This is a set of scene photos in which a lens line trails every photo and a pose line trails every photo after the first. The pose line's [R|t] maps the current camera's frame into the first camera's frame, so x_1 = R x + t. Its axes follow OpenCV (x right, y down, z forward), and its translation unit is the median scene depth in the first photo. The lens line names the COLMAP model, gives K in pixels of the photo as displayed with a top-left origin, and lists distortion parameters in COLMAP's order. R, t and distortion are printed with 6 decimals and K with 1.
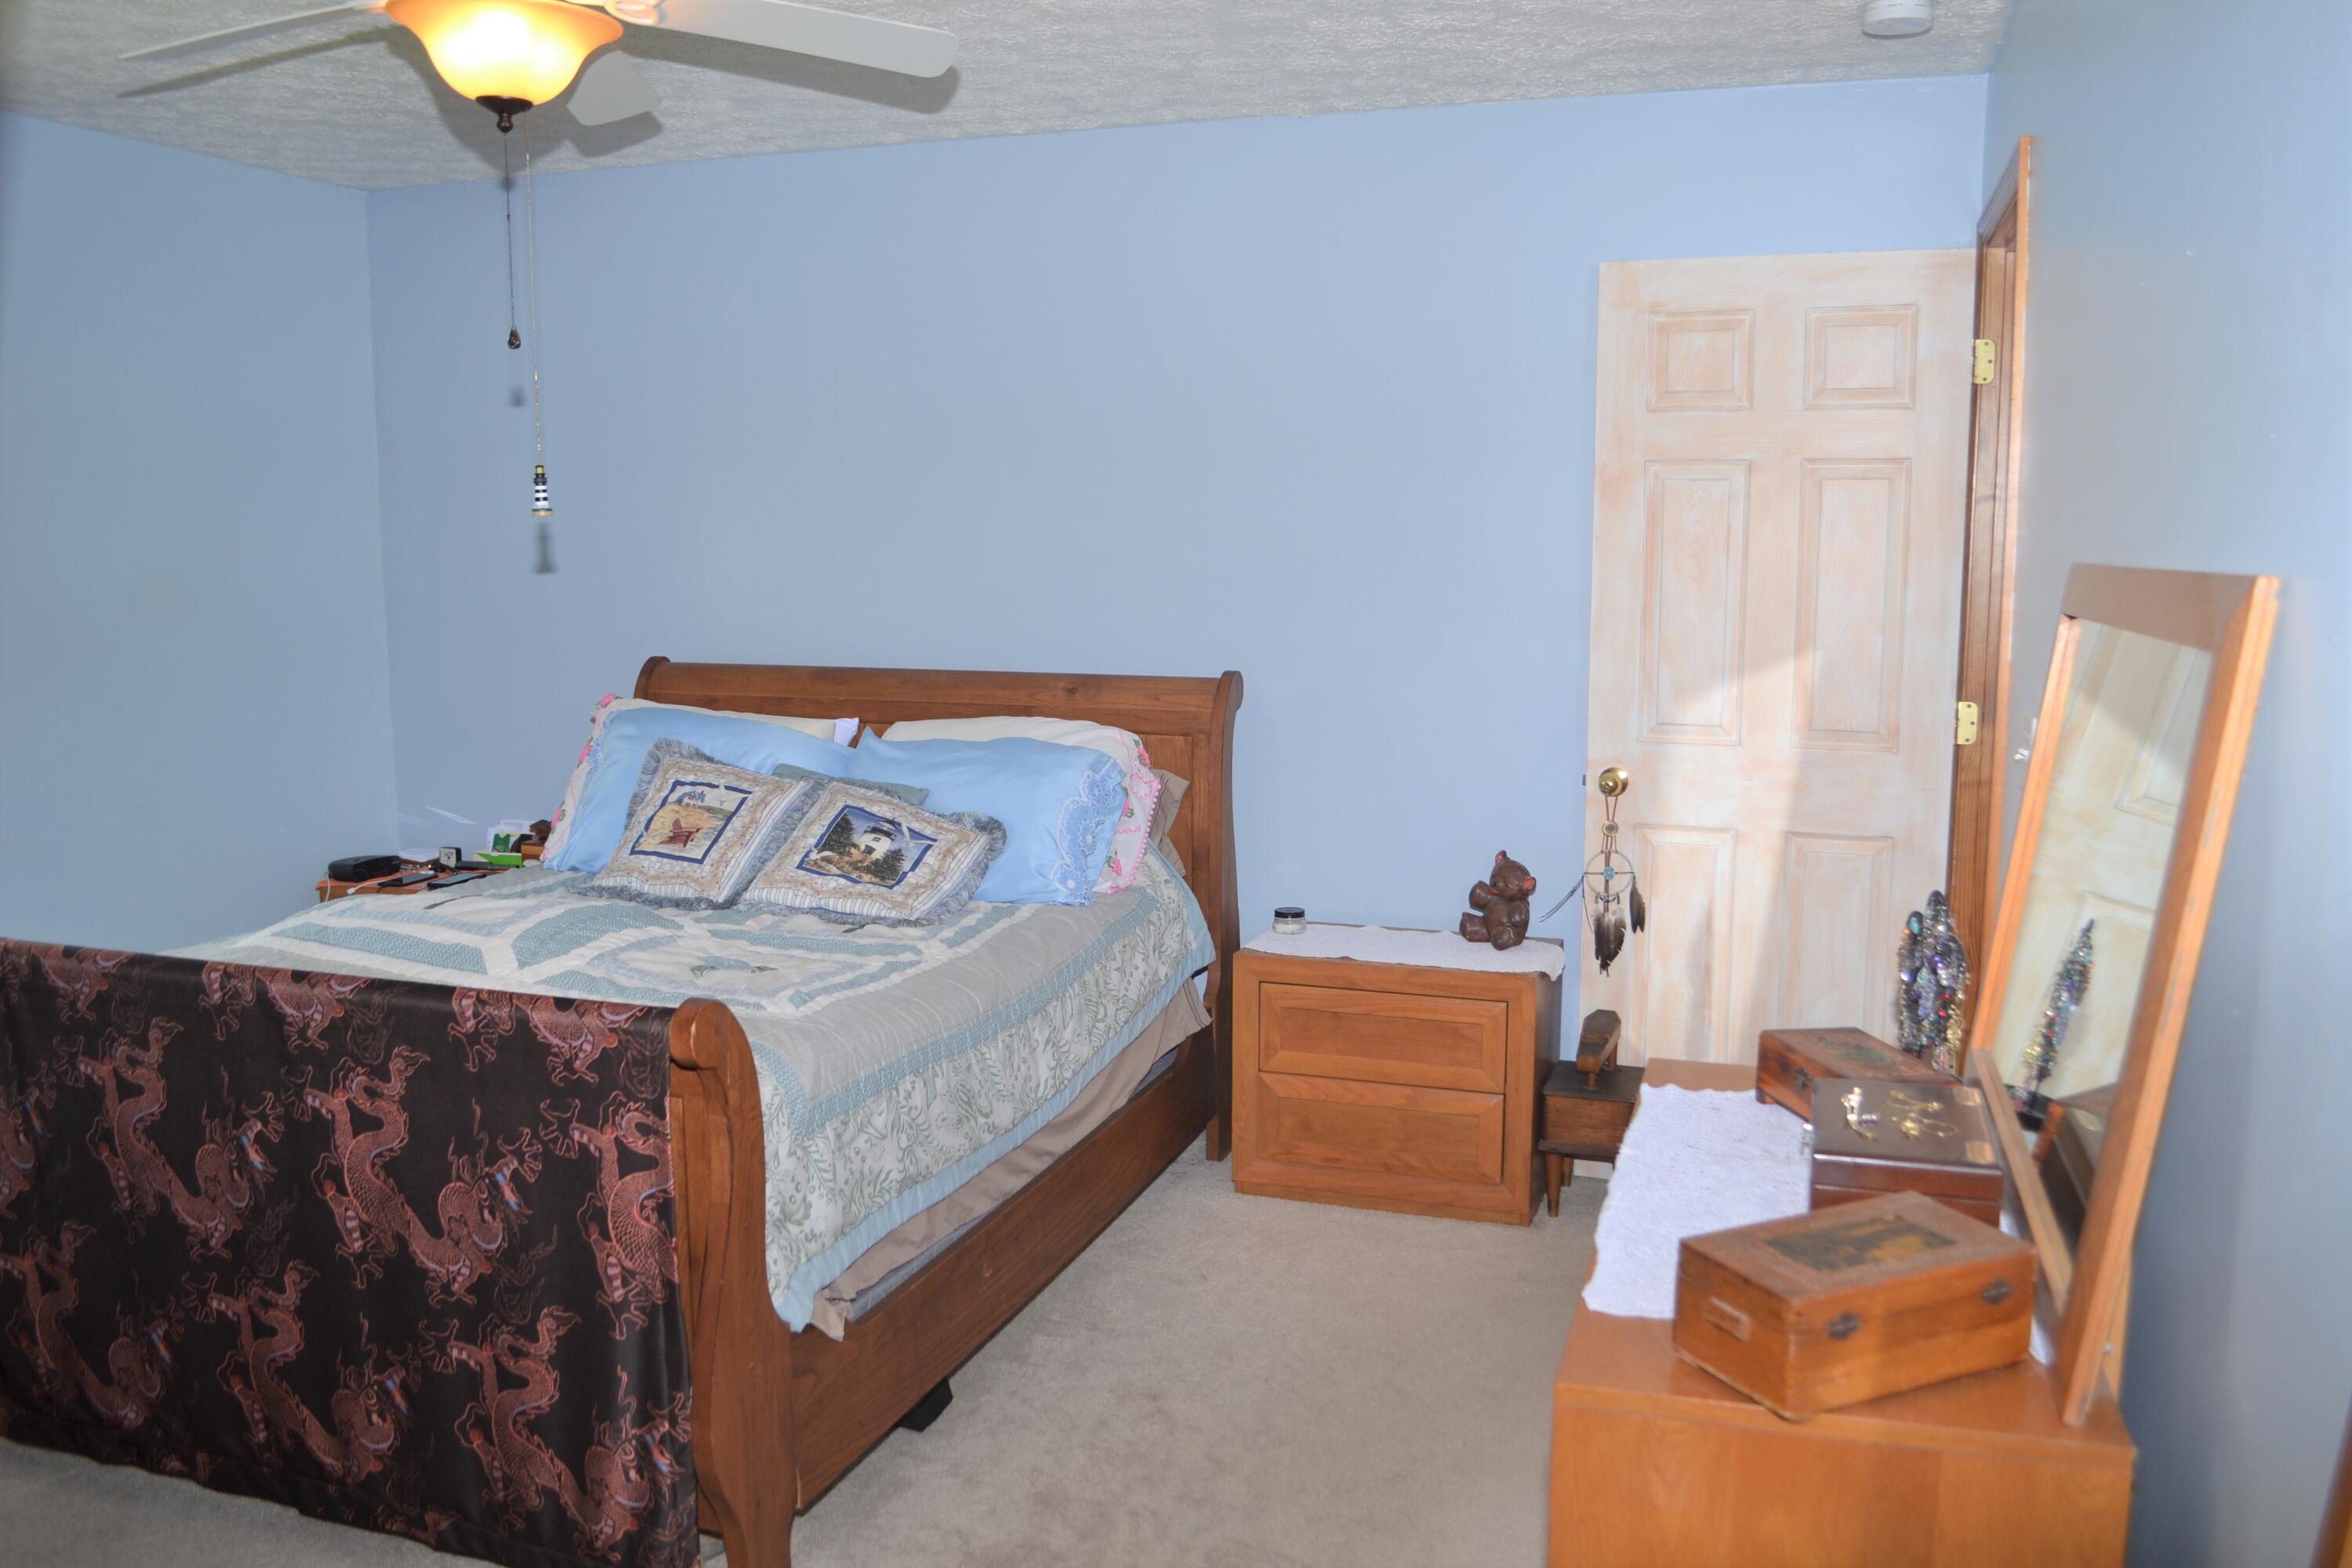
lens RADIAL K [[1877.4, 0, 1187.3], [0, 1877.4, 776.2], [0, 0, 1]] dist [-0.069281, -0.004574]
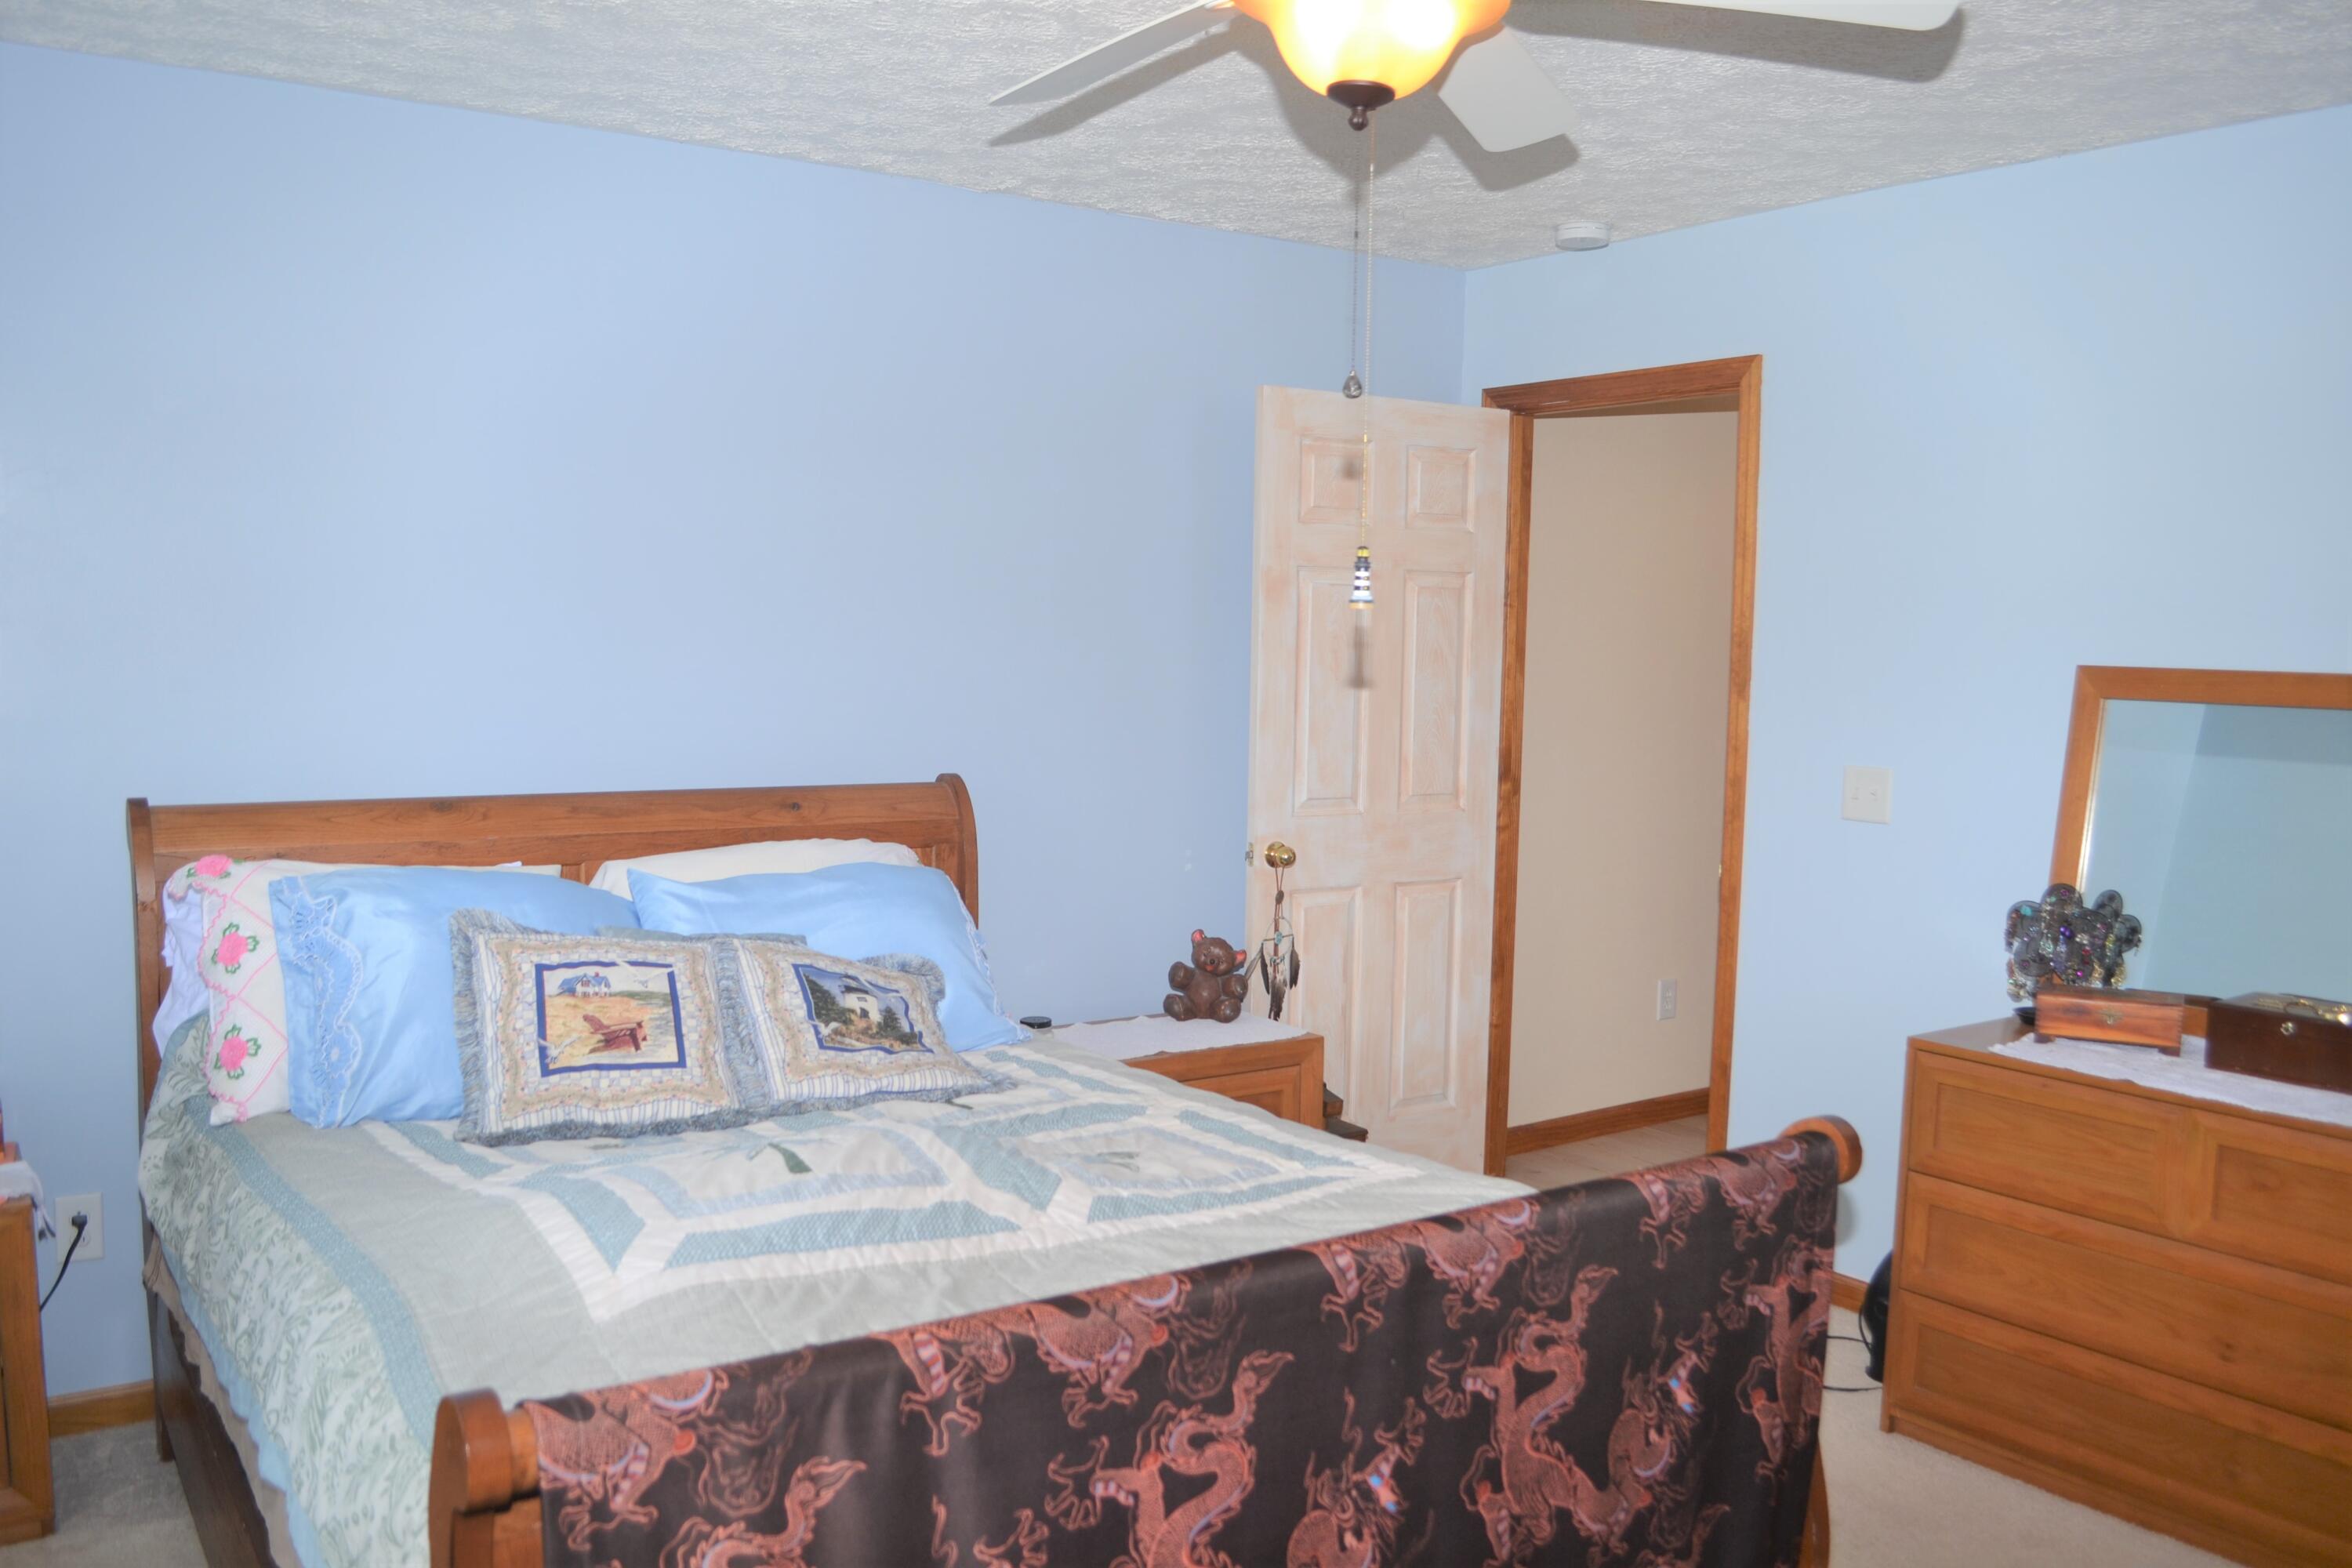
lens RADIAL K [[1877.4, 0, 1179.5], [0, 1877.4, 793.7], [0, 0, 1]] dist [-0.069281, -0.004574]
pose [[0.595127, -0.058673, 0.801487, -0.719093], [0.084111, 0.996401, 0.010487, -0.051277], [-0.799218, 0.061173, 0.597920, 0.396679]]
